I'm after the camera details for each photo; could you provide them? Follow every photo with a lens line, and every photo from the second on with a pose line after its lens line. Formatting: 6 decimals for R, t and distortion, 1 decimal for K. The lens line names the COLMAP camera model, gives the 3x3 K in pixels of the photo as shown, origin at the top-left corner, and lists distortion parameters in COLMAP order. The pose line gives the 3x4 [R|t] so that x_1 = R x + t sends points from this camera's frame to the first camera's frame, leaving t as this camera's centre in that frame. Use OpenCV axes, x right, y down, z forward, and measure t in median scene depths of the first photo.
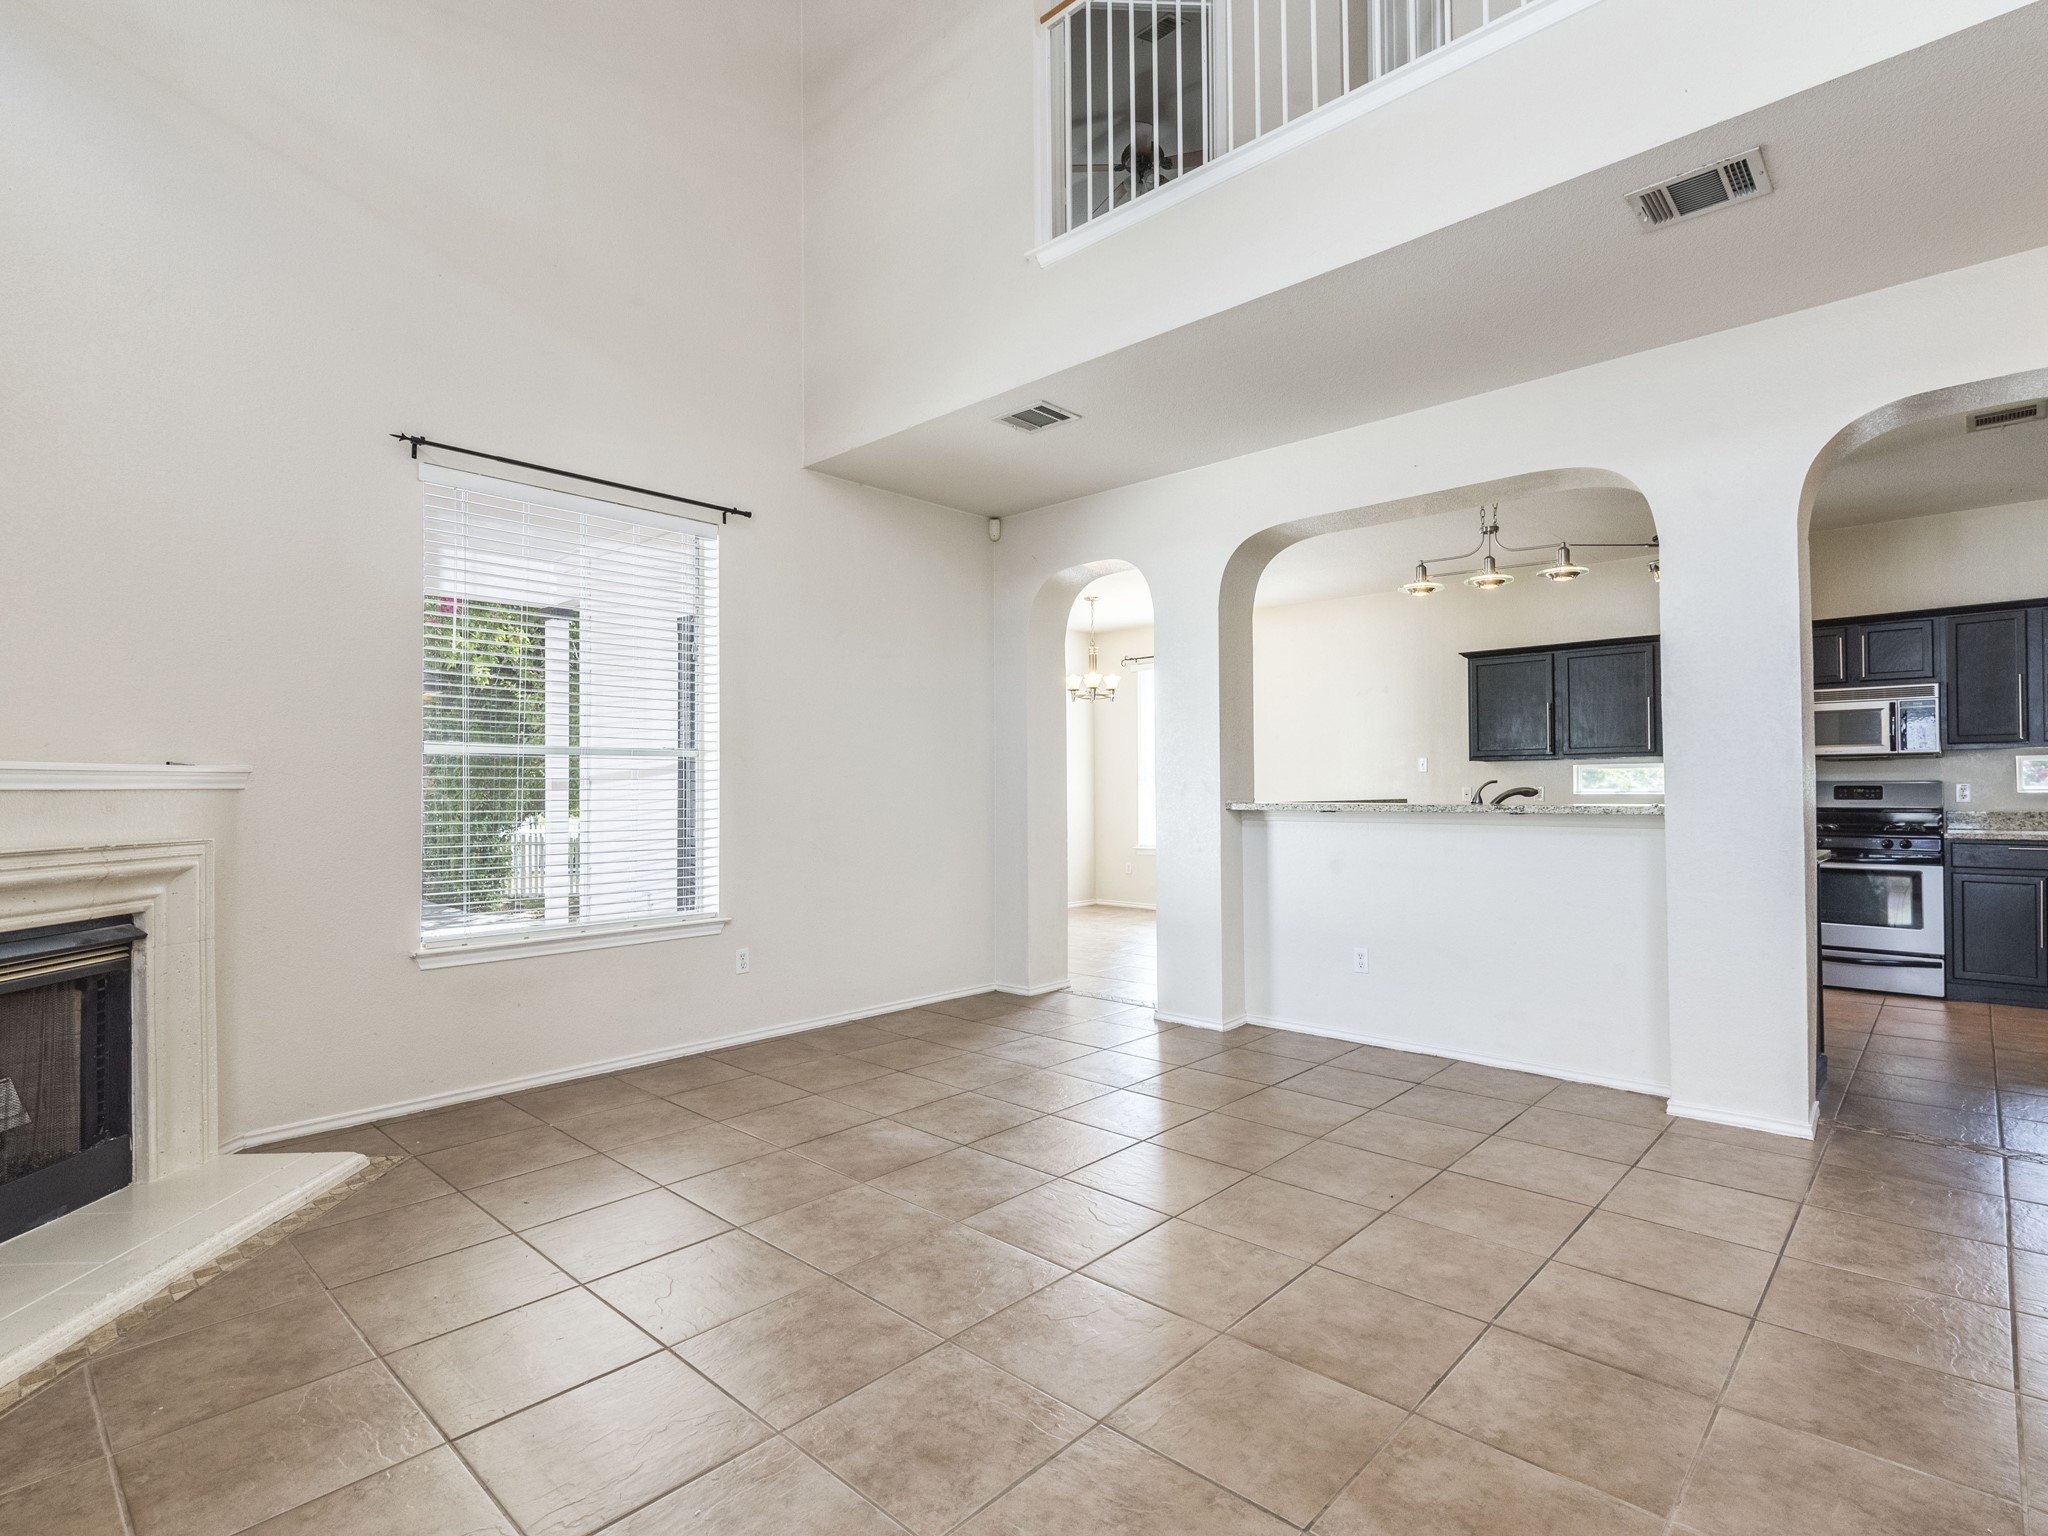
lens RADIAL K [[1011.9, 0, 1029.4], [0, 1011.9, 769.0], [0, 0, 1]] dist [0.000258, 0.001022]
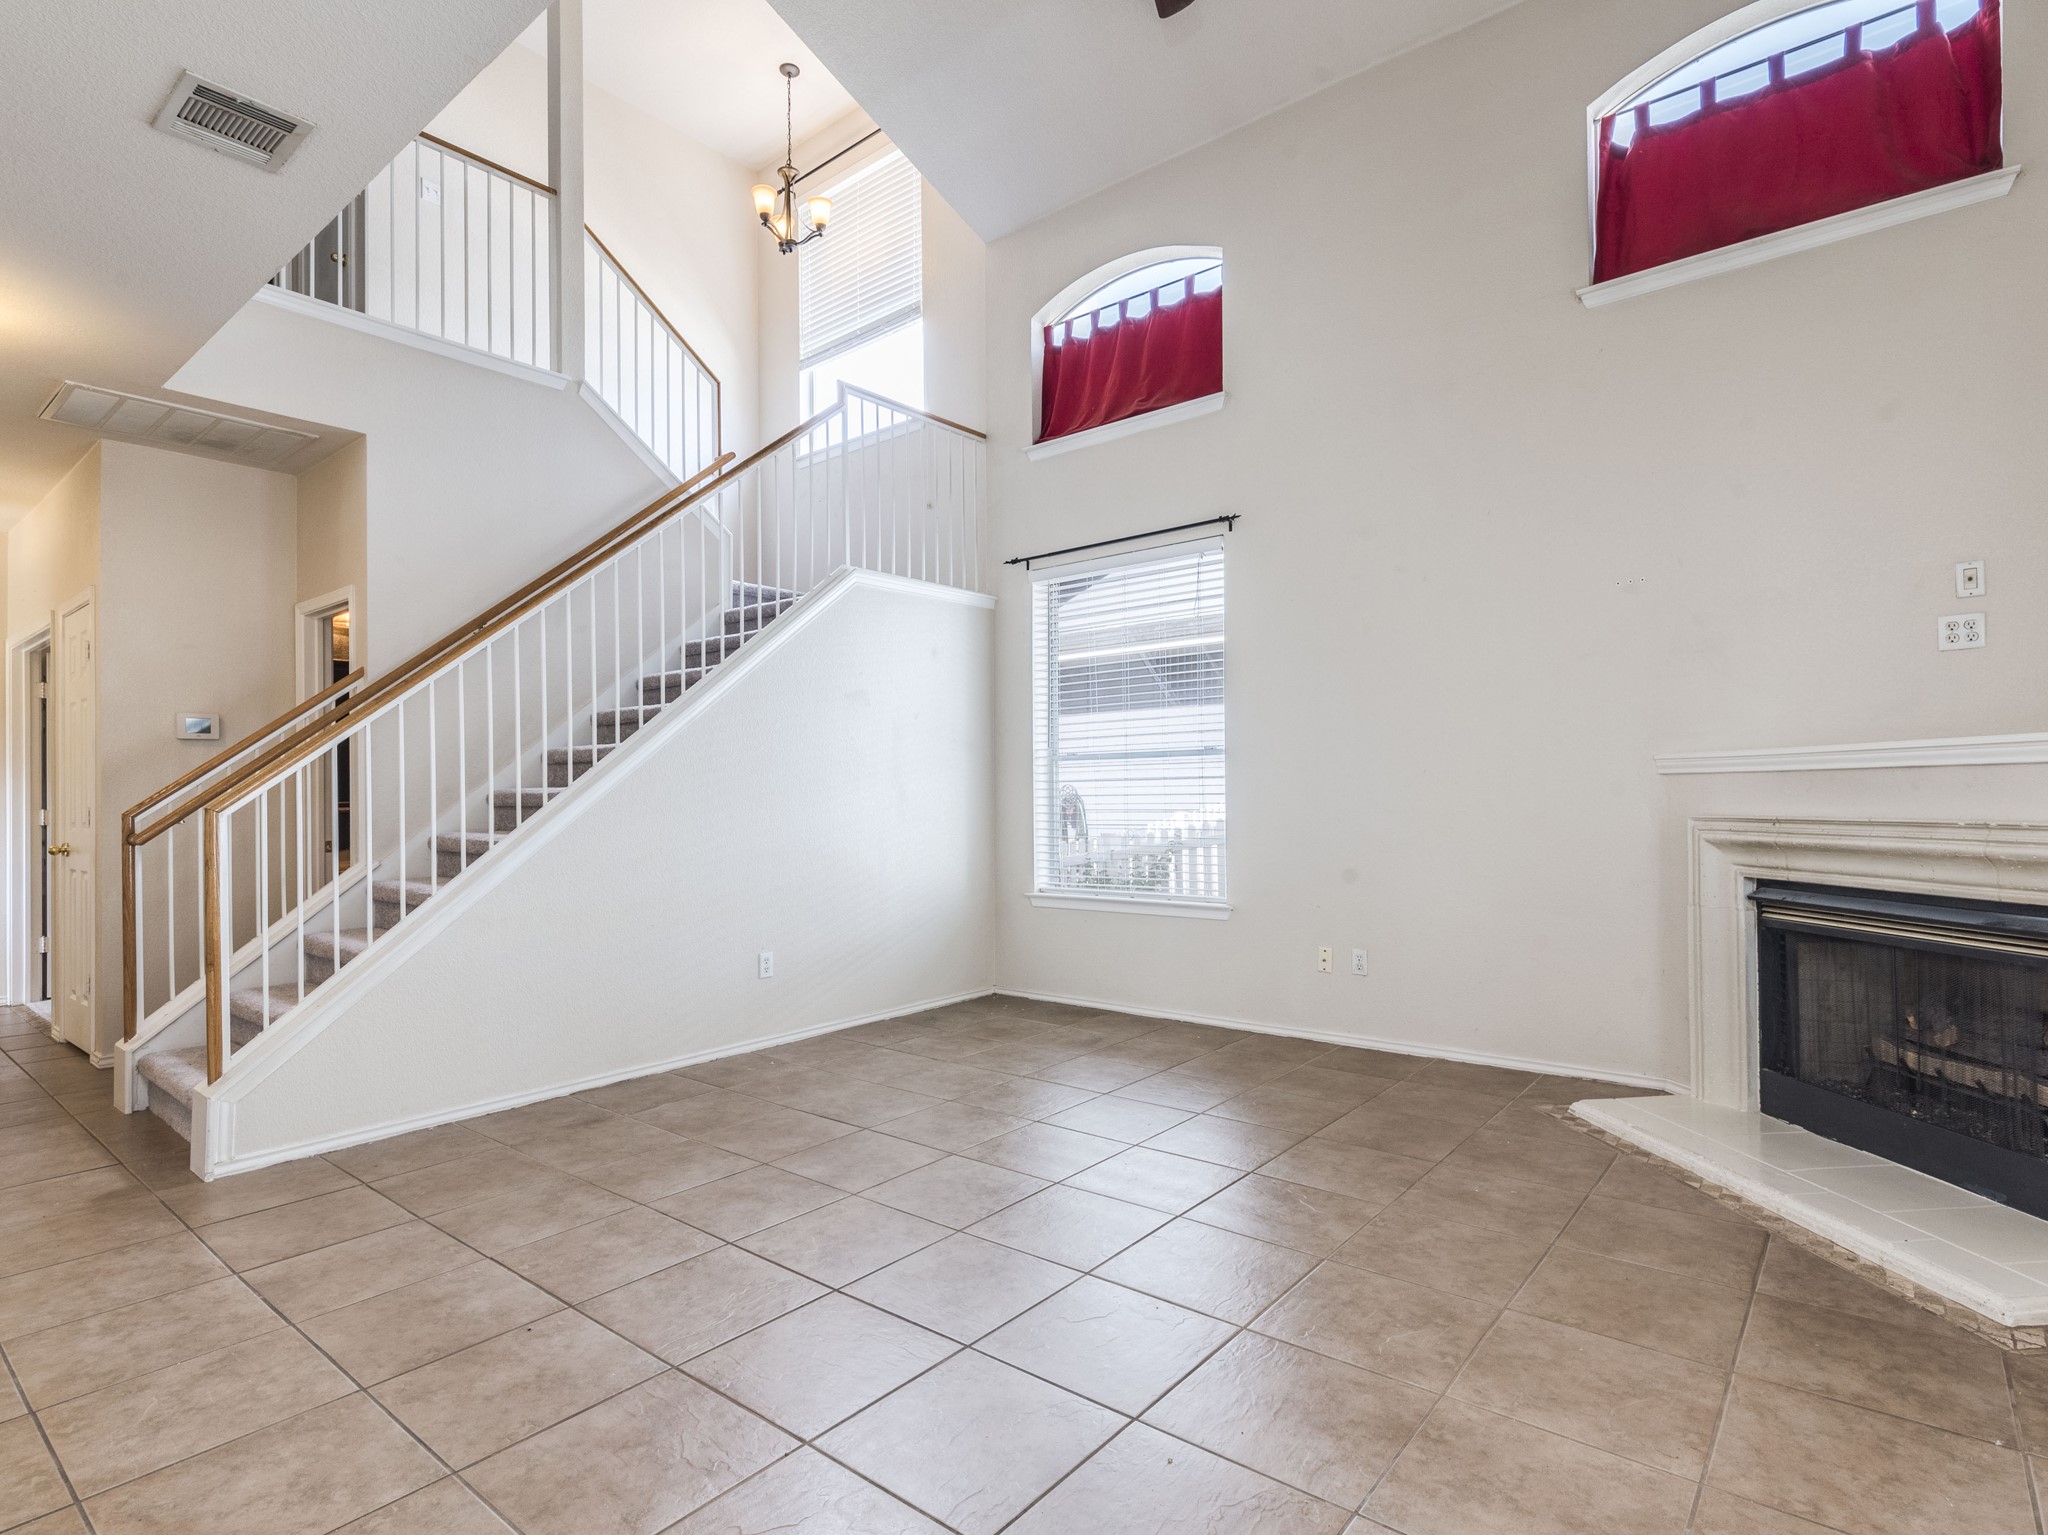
lens RADIAL K [[1062.9, 0, 1036.6], [0, 1062.9, 778.1], [0, 0, 1]] dist [0.005541, -0.000911]
pose [[-0.997567, 0.020463, -0.066640, 0.018333], [0.022790, 0.999150, -0.034345, 0.035345], [0.065881, -0.035781, -0.997186, 1.422219]]
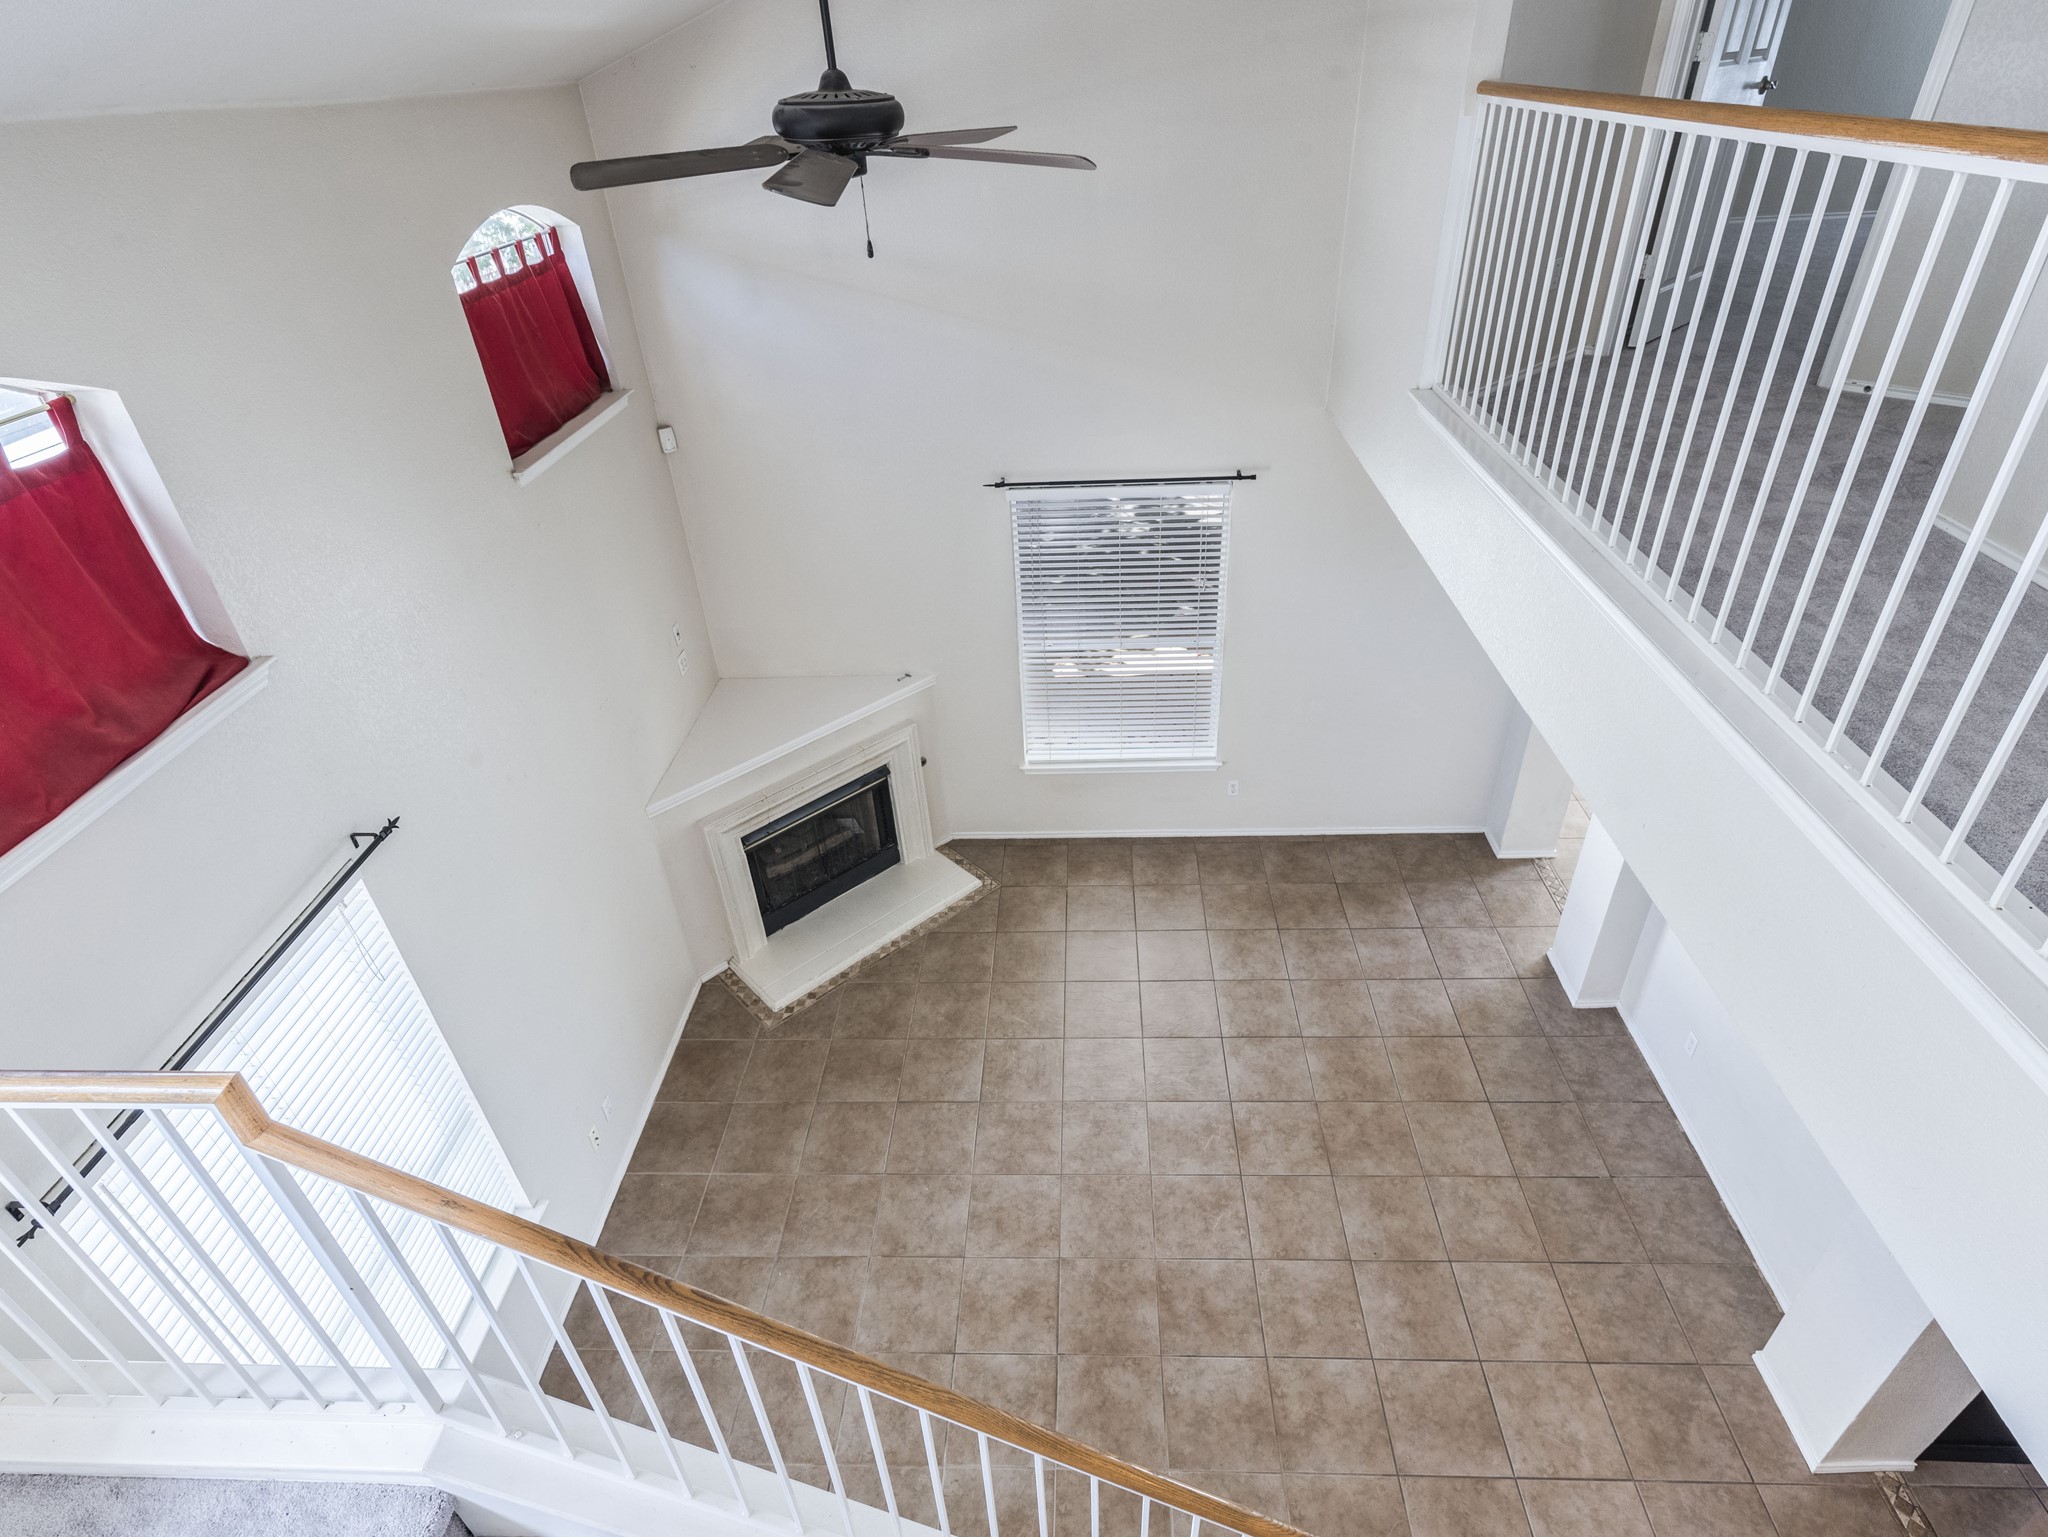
lens RADIAL K [[1062.9, 0, 1041.2], [0, 1062.9, 764.1], [0, 0, 1]] dist [0.005541, -0.000911]
pose [[0.656538, 0.401795, -0.638372, 0.582984], [0.051089, 0.820688, 0.569088, -0.859842], [0.752561, -0.406241, 0.518286, 0.074767]]
